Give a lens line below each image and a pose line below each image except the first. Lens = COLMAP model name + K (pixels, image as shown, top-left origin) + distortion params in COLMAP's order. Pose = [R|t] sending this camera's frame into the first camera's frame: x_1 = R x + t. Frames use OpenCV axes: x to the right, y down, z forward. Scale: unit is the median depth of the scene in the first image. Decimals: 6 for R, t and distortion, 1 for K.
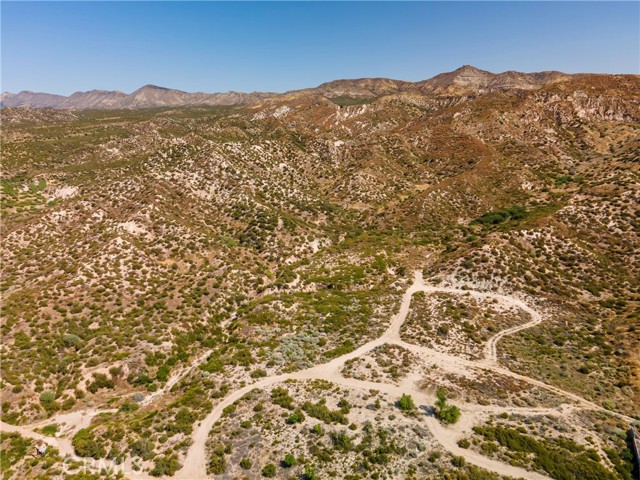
lens RADIAL K [[449.6, 0, 317.0], [0, 449.6, 240.9], [0, 0, 1]] dist [0.011602, 0.025503]
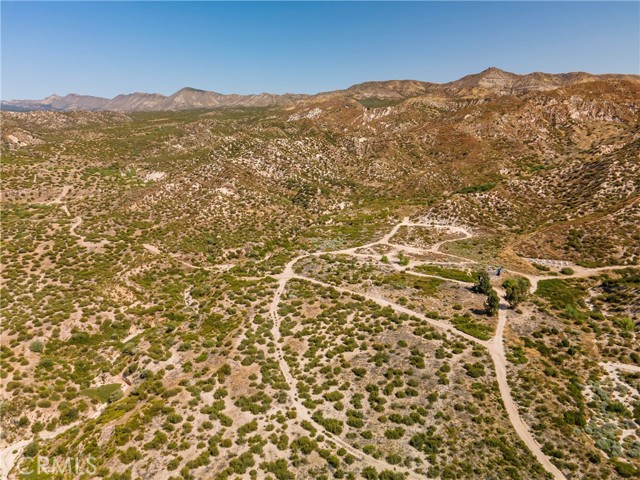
lens RADIAL K [[449.6, 0, 318.4], [0, 449.6, 240.2], [0, 0, 1]] dist [0.011602, 0.025503]
pose [[0.998167, 0.014515, -0.058753, 0.004109], [-0.014642, 0.999891, -0.001727, 0.088899], [0.058721, 0.002584, 0.998271, -0.343587]]
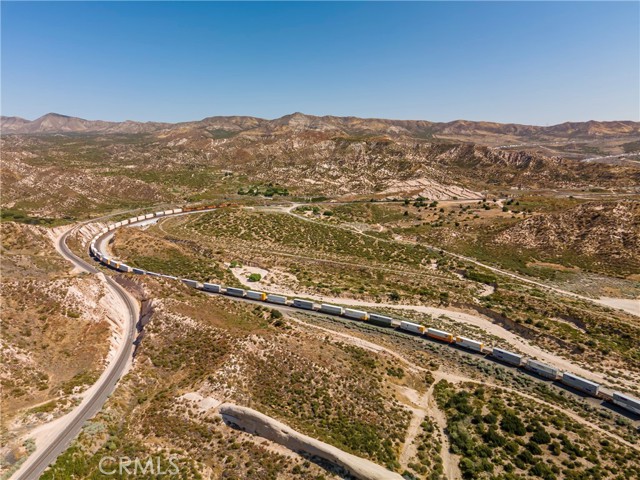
lens RADIAL K [[449.6, 0, 318.5], [0, 449.6, 240.7], [0, 0, 1]] dist [0.011602, 0.025503]
pose [[0.969646, -0.043238, 0.240658, 0.006742], [0.055293, 0.997519, -0.043562, 0.840396], [-0.238177, 0.055546, 0.969632, -3.264881]]
